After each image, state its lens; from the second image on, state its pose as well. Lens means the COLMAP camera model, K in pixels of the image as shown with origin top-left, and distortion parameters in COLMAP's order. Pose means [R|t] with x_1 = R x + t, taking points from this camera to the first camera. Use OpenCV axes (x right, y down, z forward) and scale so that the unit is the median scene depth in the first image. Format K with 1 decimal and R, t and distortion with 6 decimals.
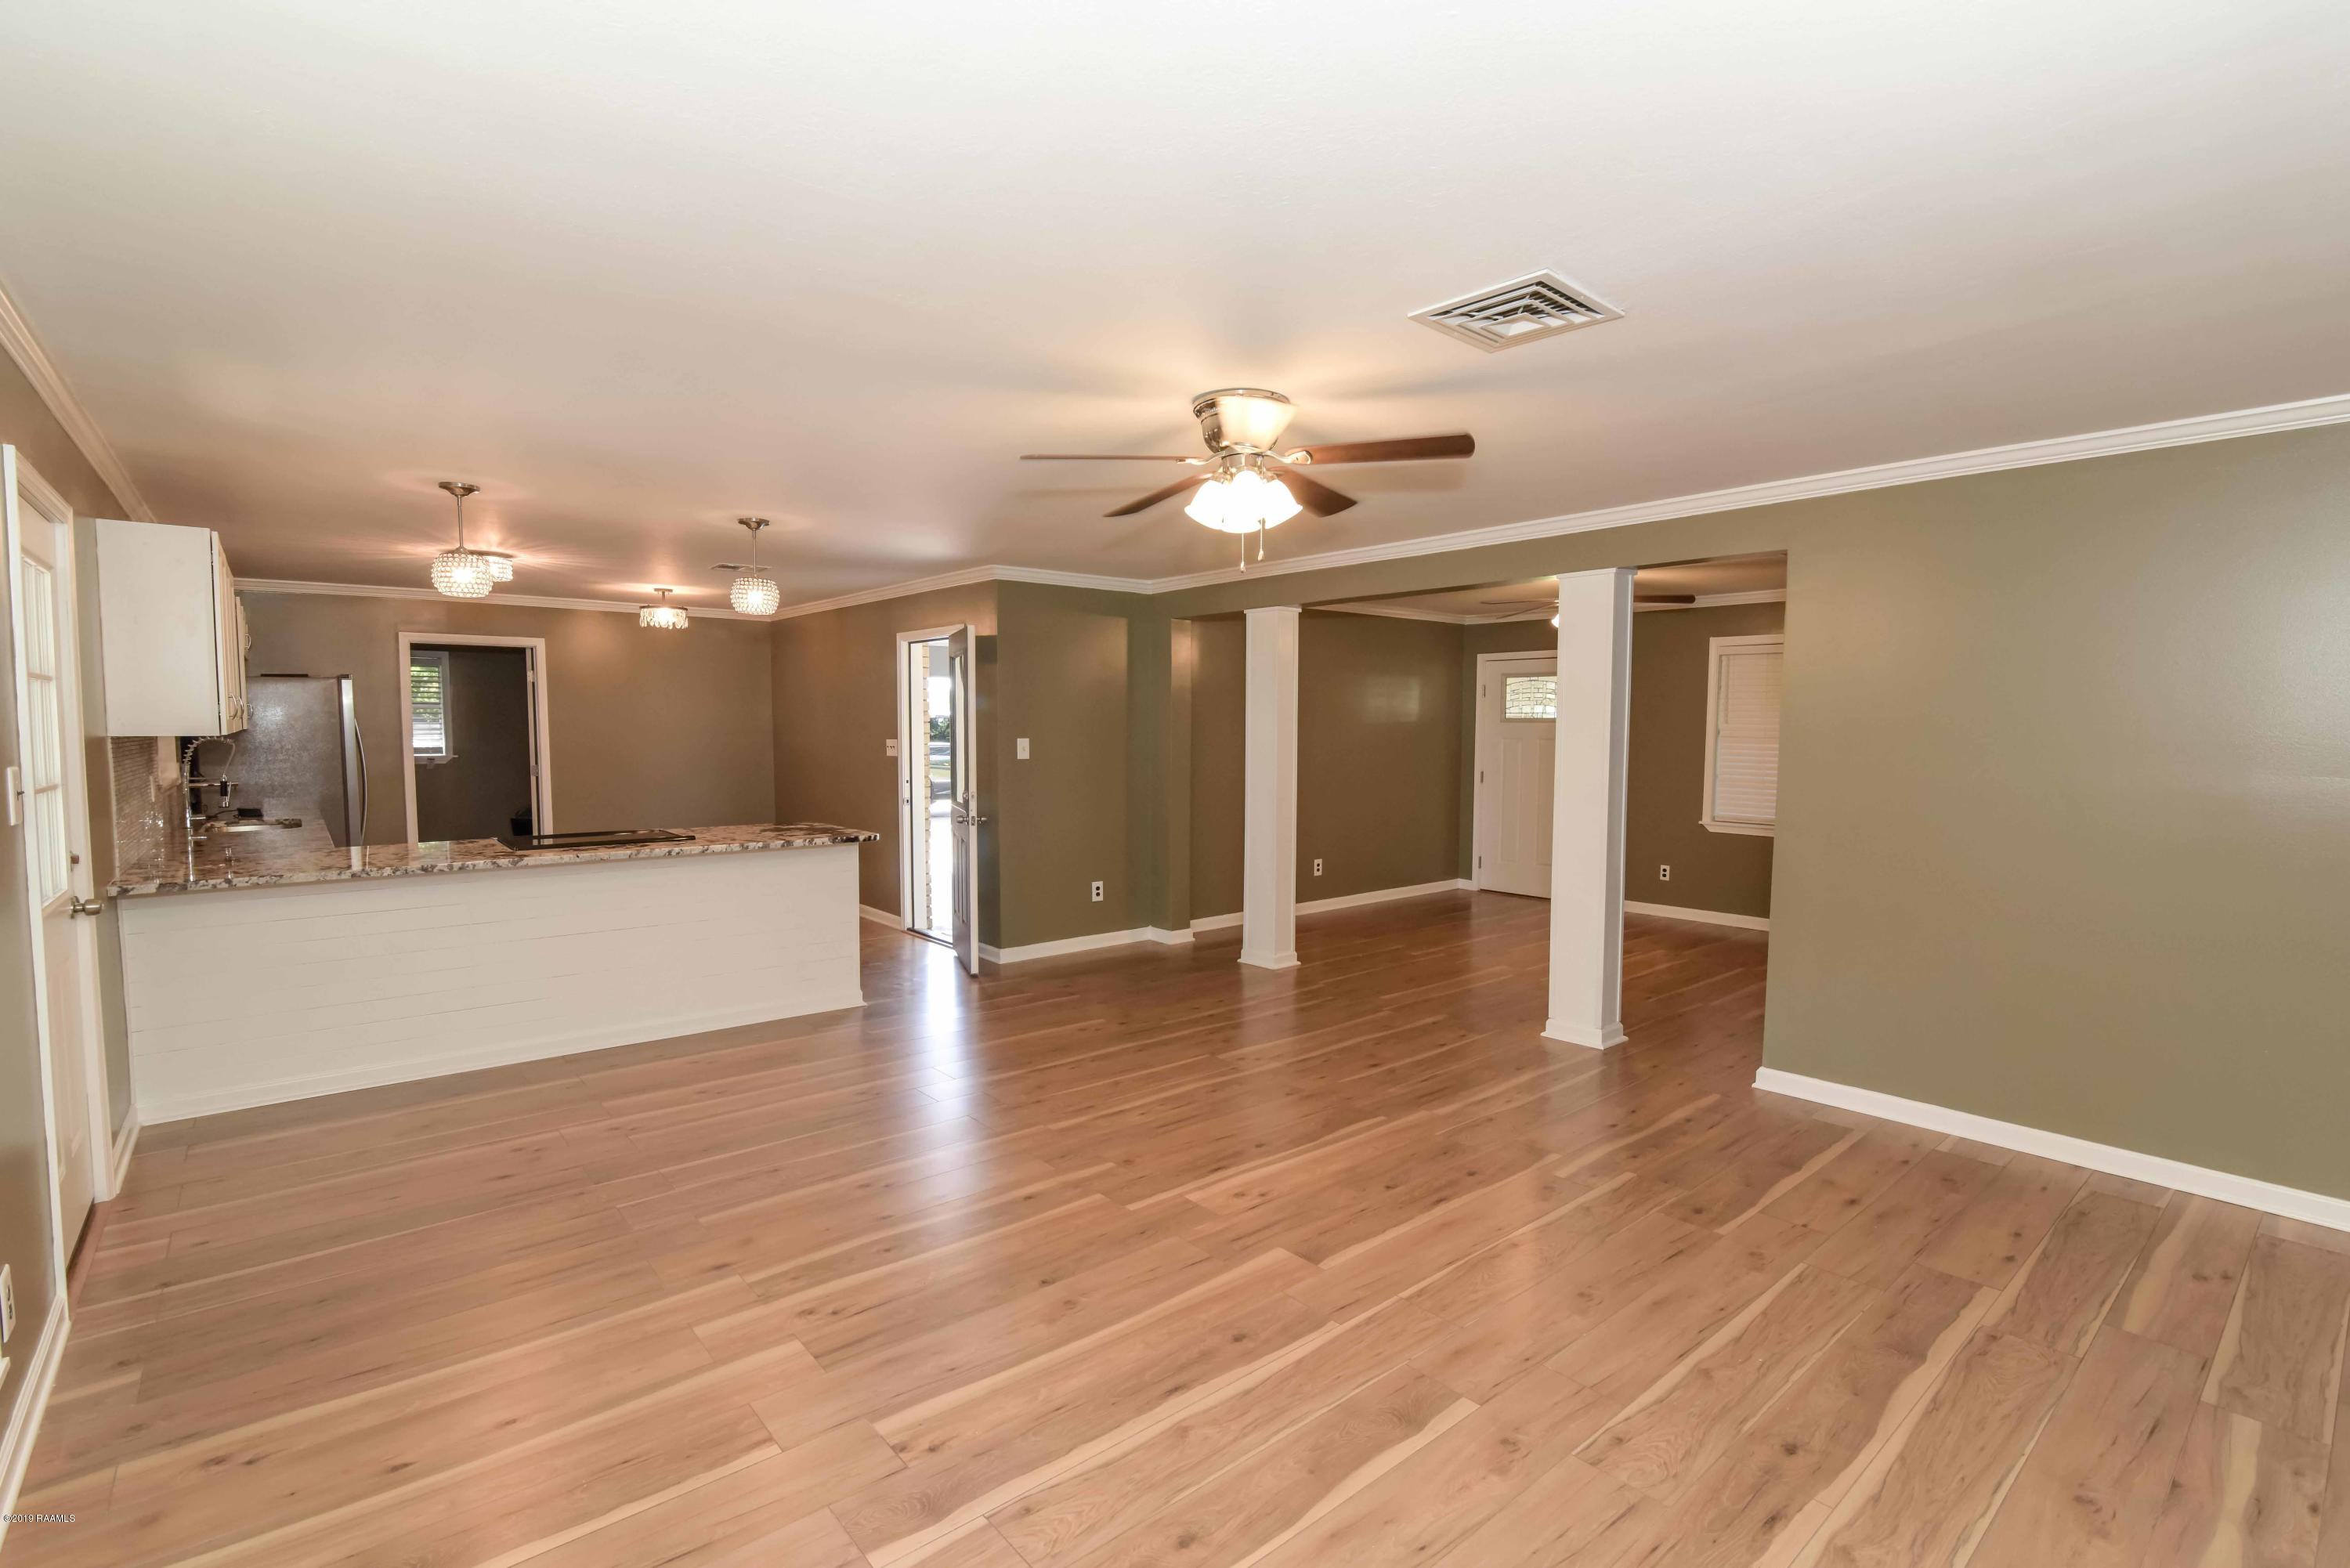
lens RADIAL K [[1084.1, 0, 1175.0], [0, 1084.1, 784.0], [0, 0, 1]] dist [0.000574, 0.000138]
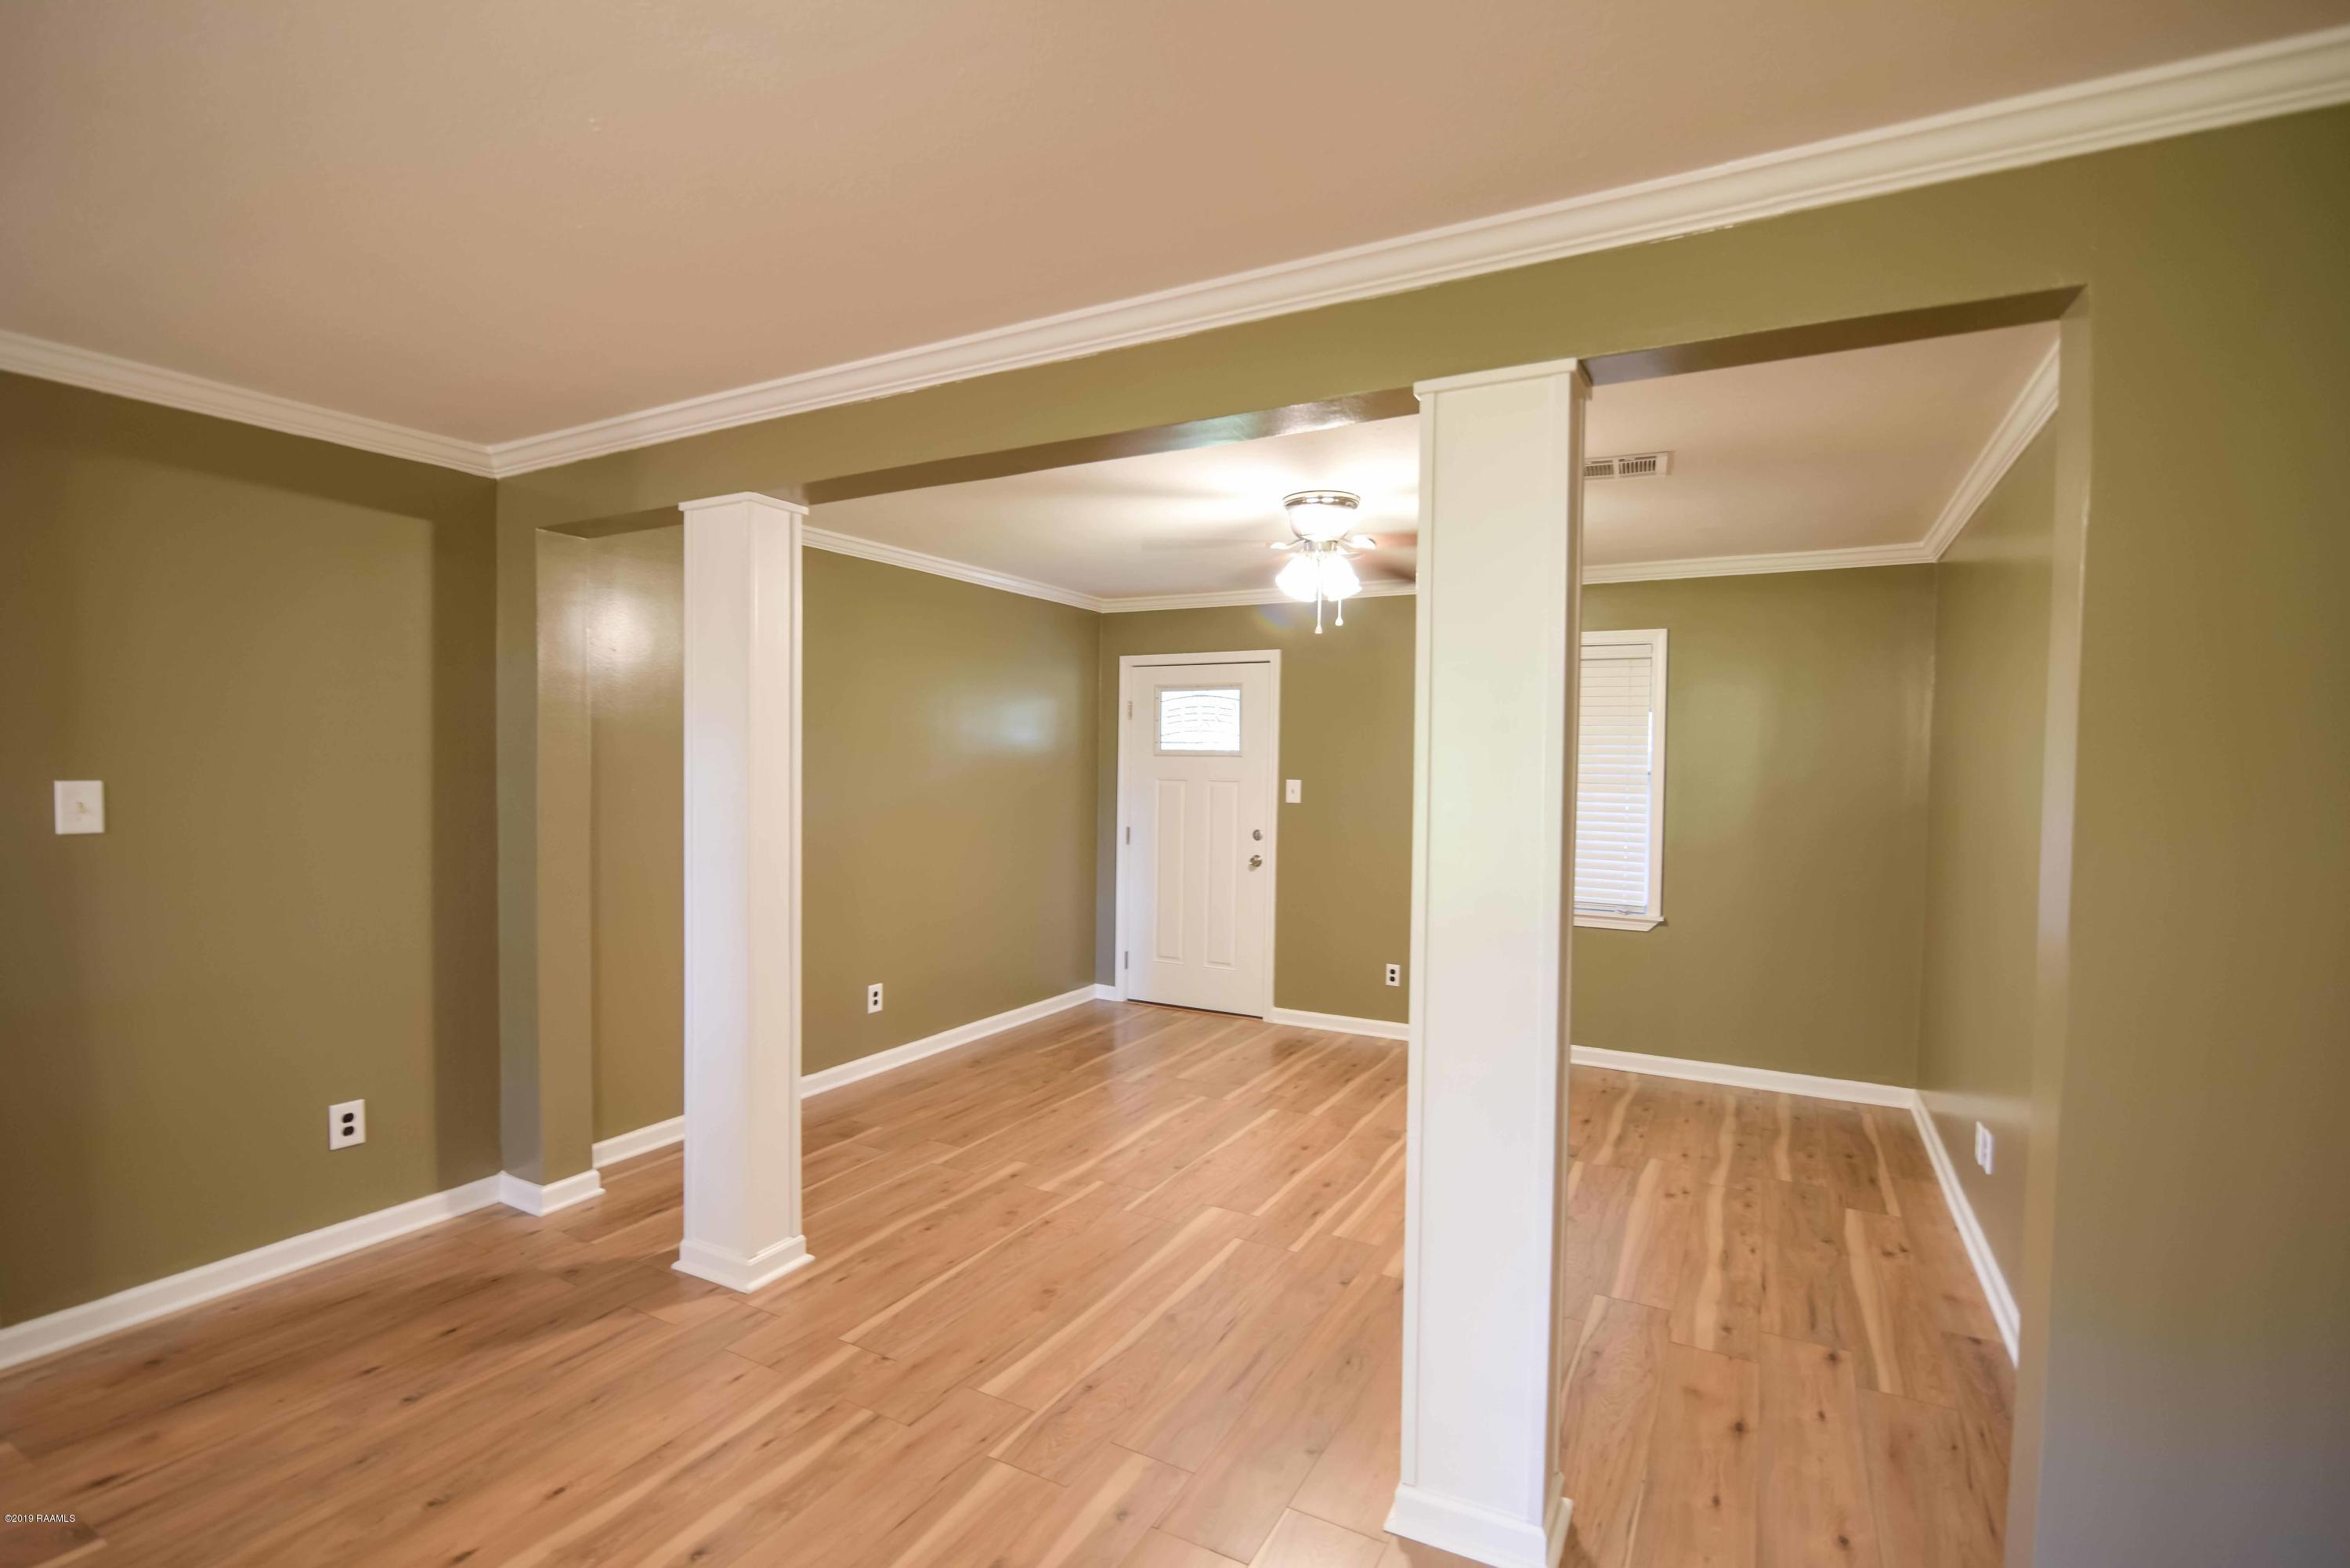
lens RADIAL K [[1084.1, 0, 1175.0], [0, 1084.1, 784.0], [0, 0, 1]] dist [0.000574, 0.000138]
pose [[0.934552, -0.000176, 0.355826, 0.072192], [0.012409, 0.999408, -0.032098, -0.018099], [-0.355609, 0.034413, 0.934001, 0.378178]]
